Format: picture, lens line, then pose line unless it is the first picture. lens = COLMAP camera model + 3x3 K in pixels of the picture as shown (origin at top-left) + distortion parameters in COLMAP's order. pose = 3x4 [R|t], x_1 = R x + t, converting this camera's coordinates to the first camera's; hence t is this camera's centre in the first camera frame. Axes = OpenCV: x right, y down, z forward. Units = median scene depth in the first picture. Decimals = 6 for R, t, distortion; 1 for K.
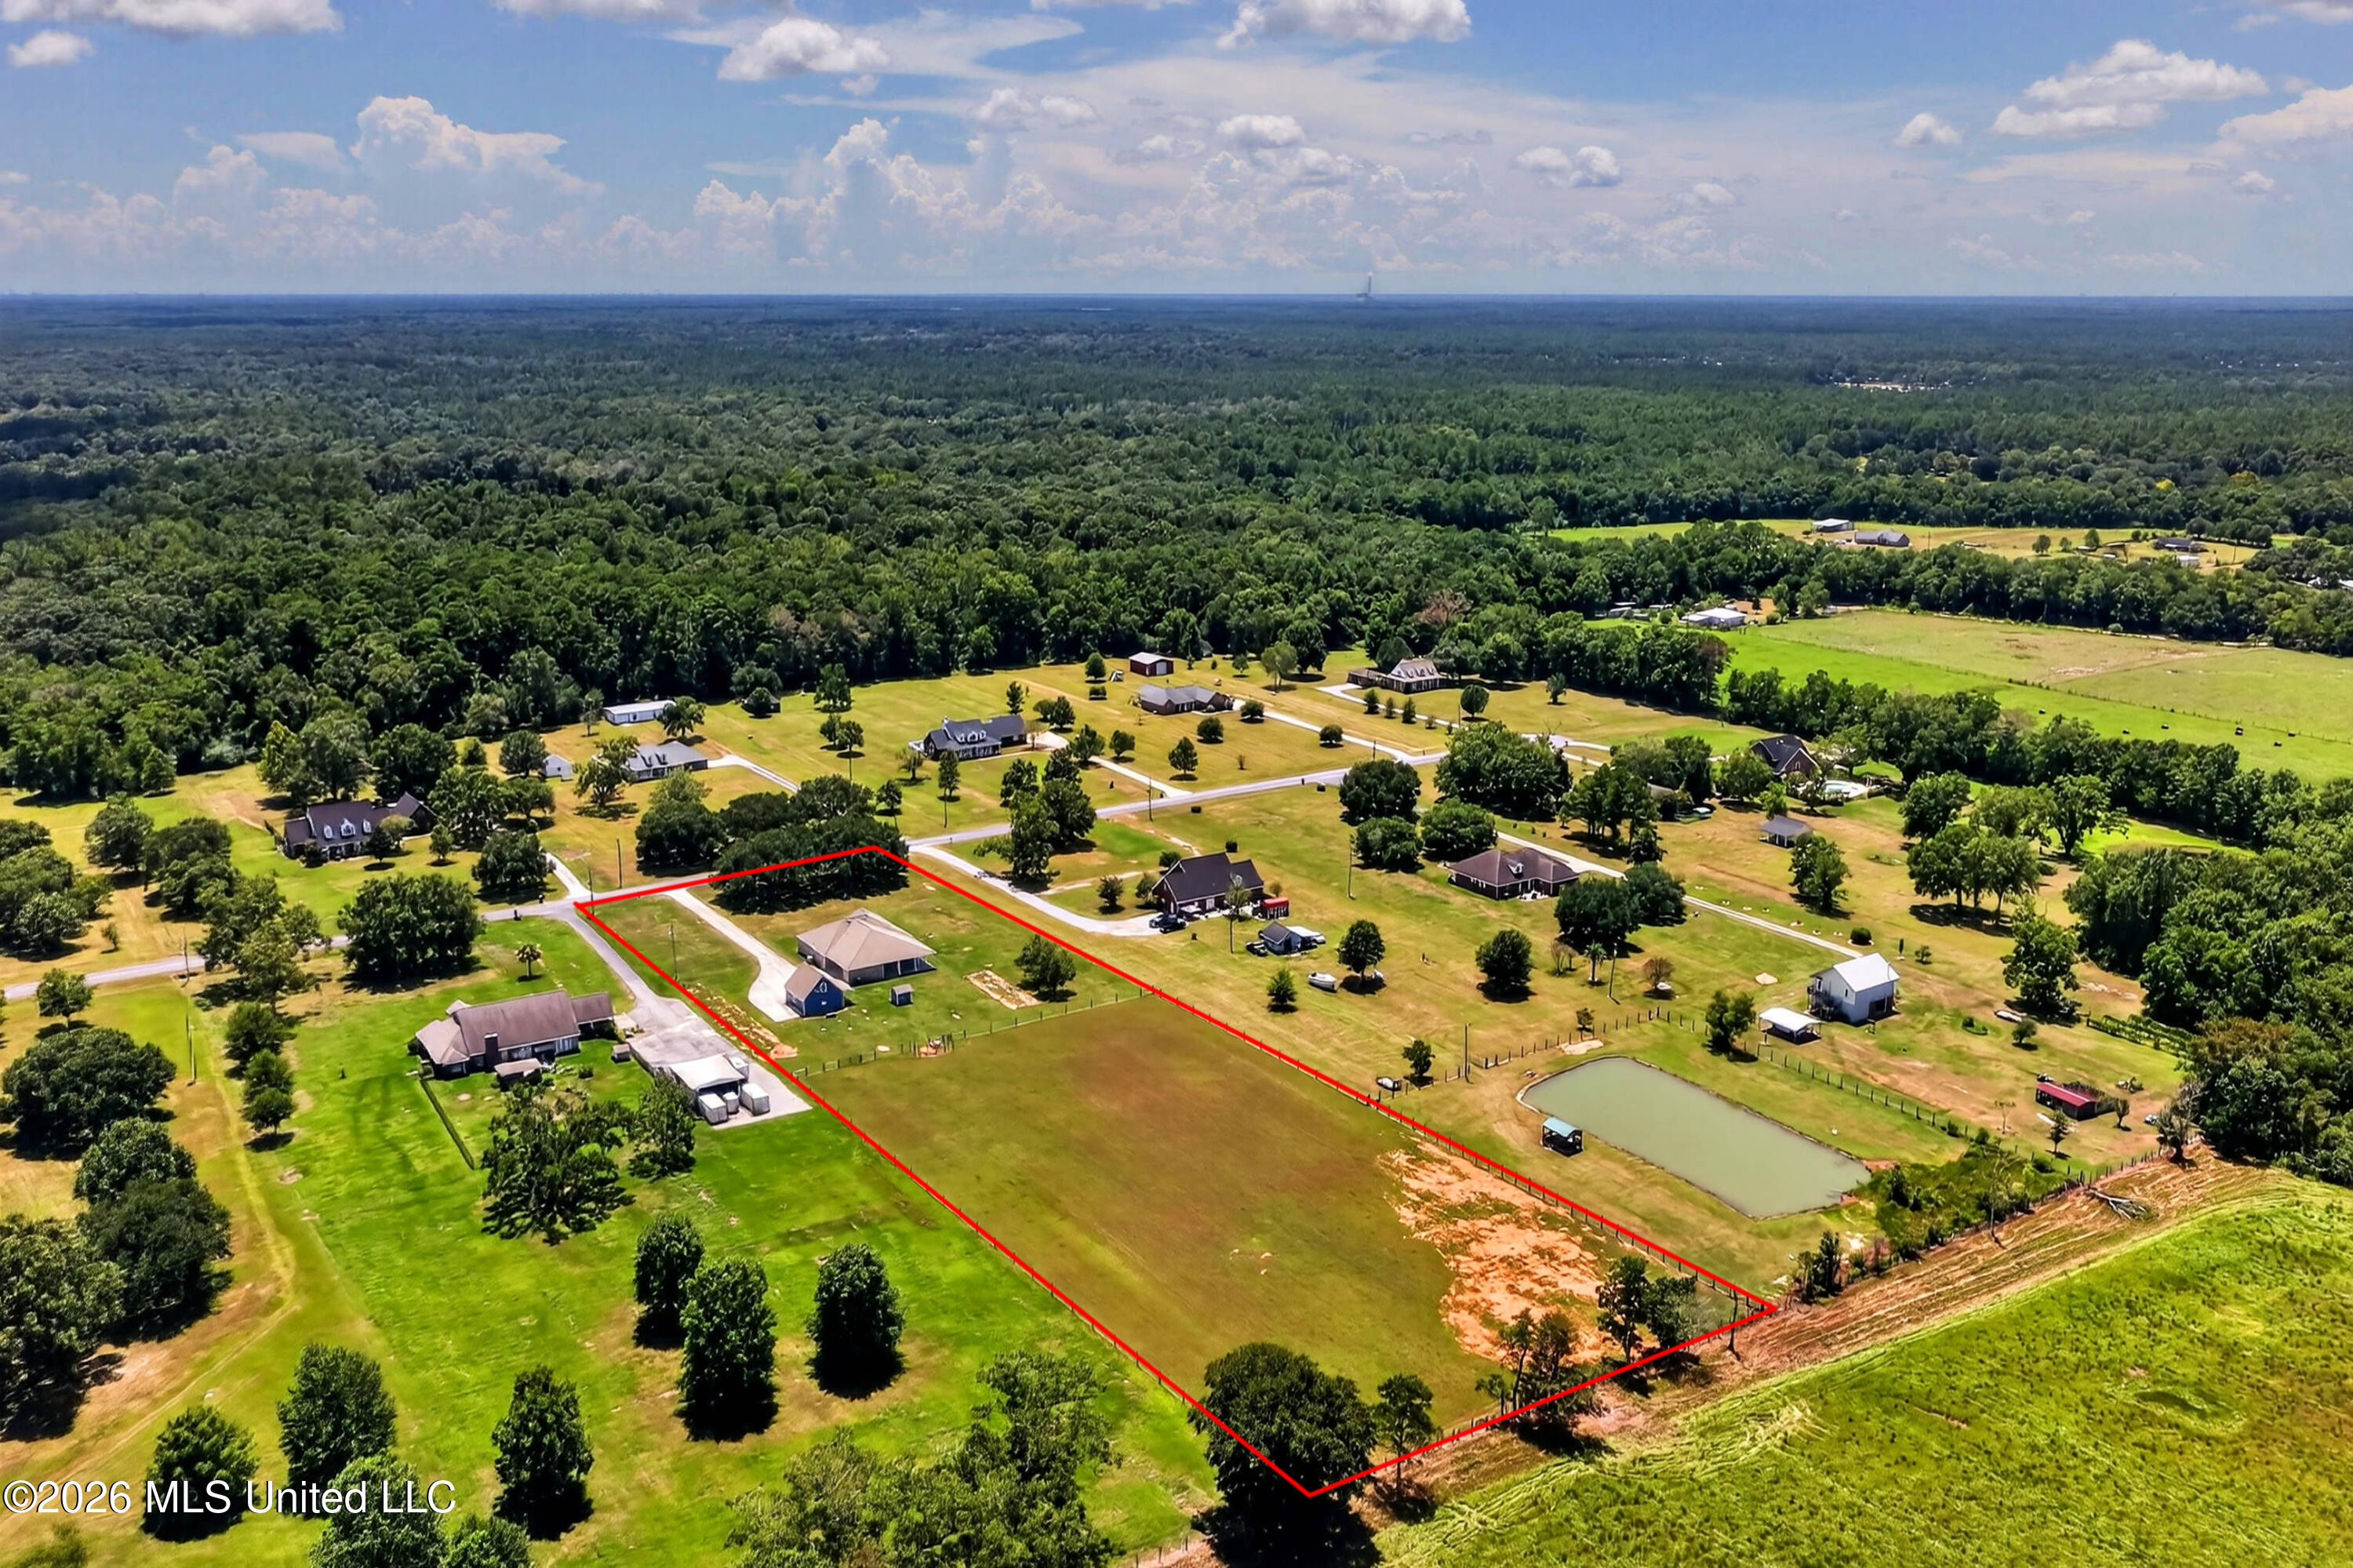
lens RADIAL K [[1977.9, 0, 1200.6], [0, 1977.9, 784.9], [0, 0, 1]] dist [-0.003503, 0.012139]
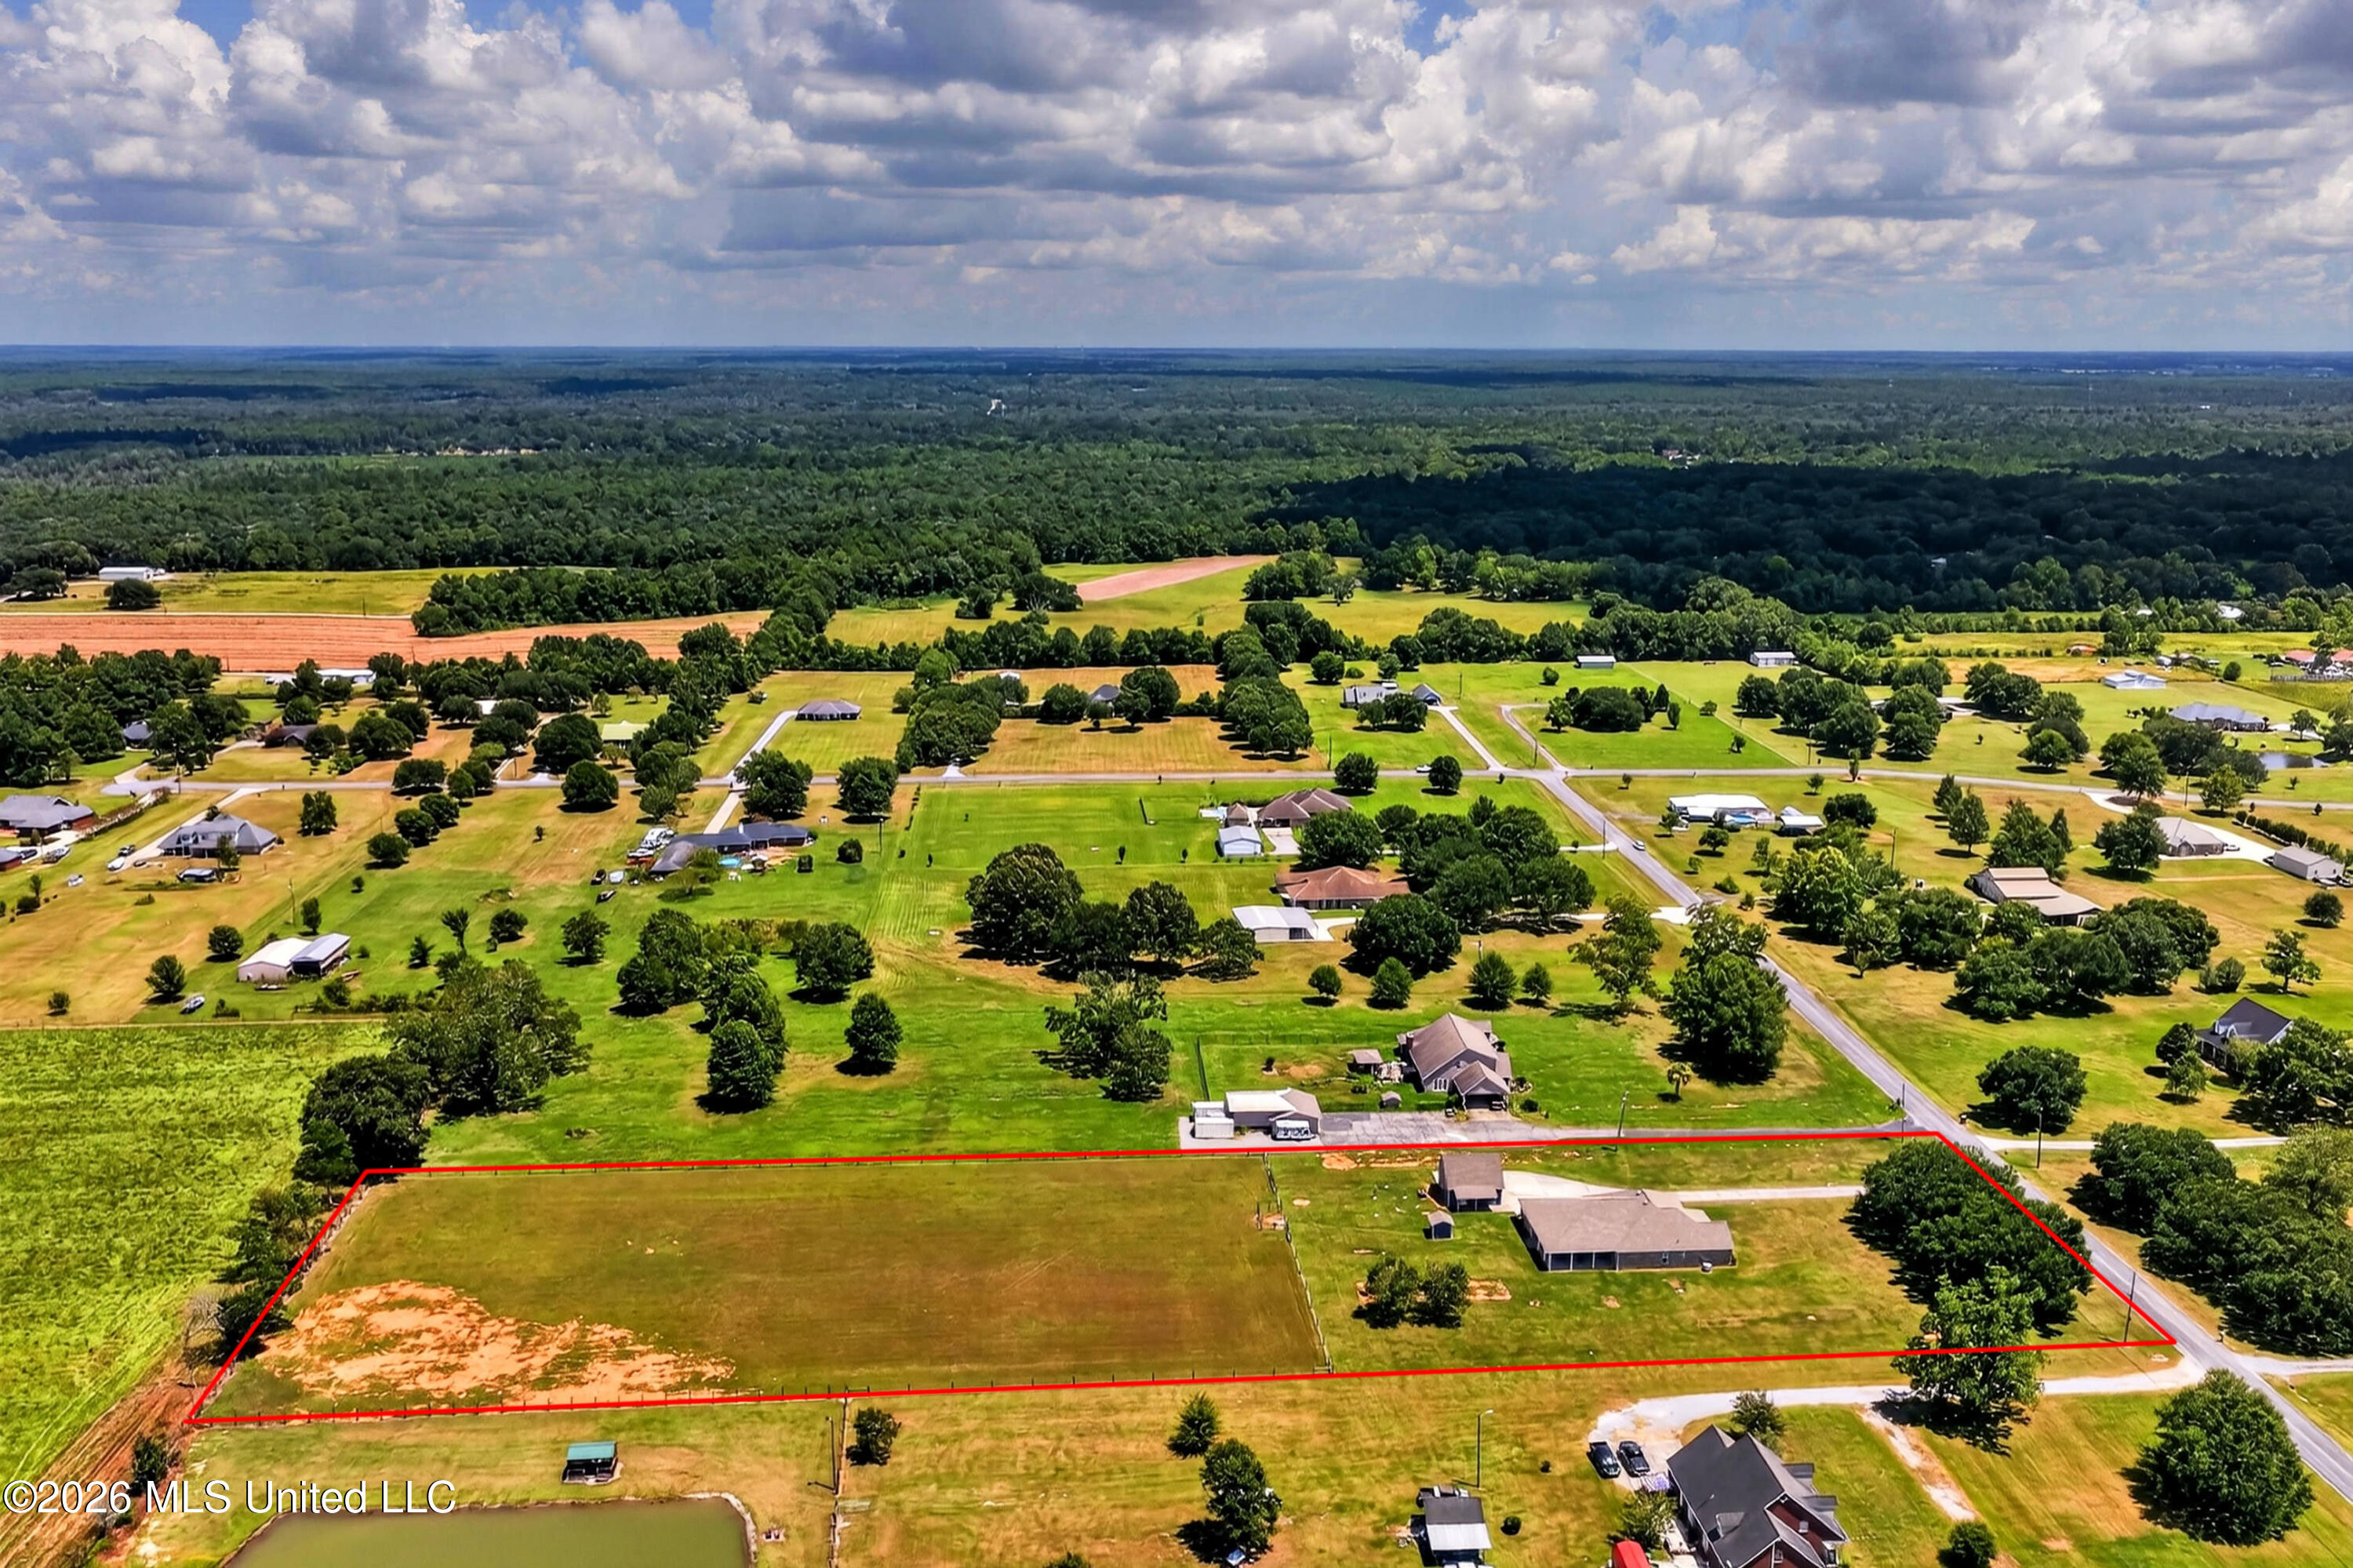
lens RADIAL K [[1977.9, 0, 1200.6], [0, 1977.9, 784.9], [0, 0, 1]] dist [-0.003503, 0.012139]
pose [[-0.487350, 0.192350, -0.851758, 0.499612], [-0.214016, 0.919374, 0.330073, -0.279075], [0.846574, 0.343151, -0.406891, 1.048568]]
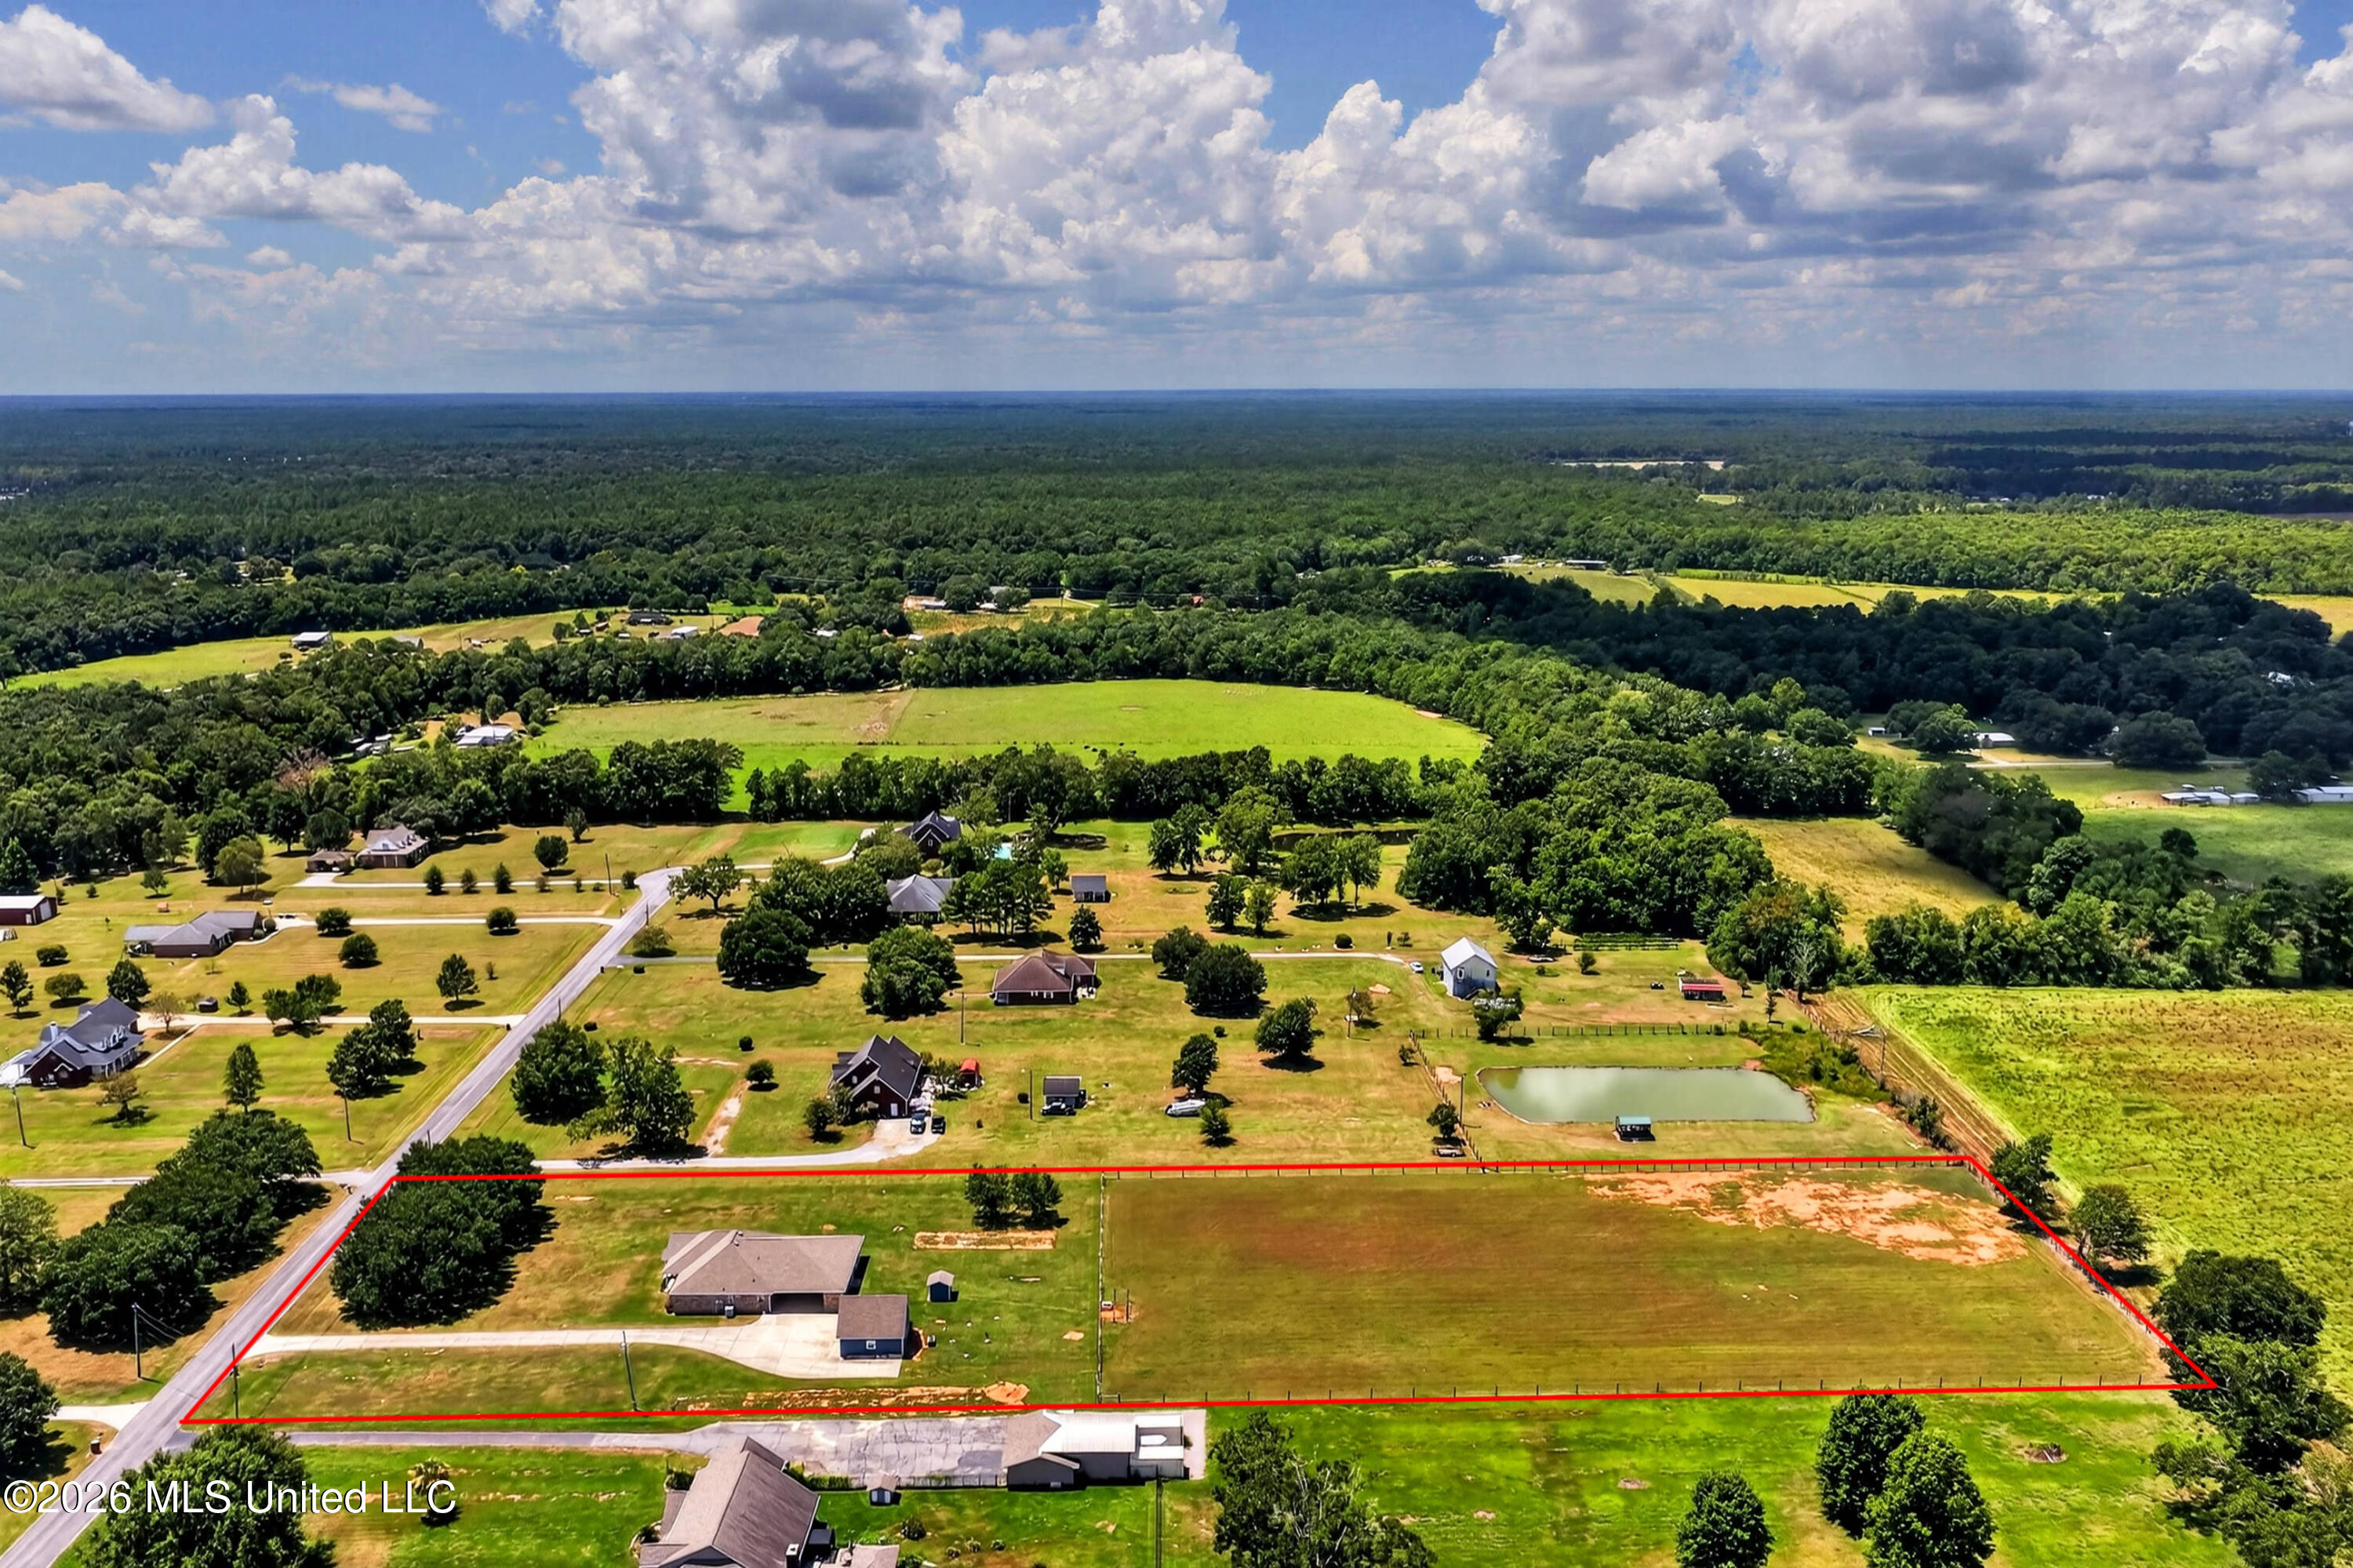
lens RADIAL K [[1977.9, 0, 1200.6], [0, 1977.9, 784.9], [0, 0, 1]] dist [-0.003503, 0.012139]
pose [[0.532683, -0.170884, 0.828883, -0.619721], [0.210356, 0.975401, 0.065904, -0.100241], [-0.819755, 0.139254, 0.555526, 0.407280]]
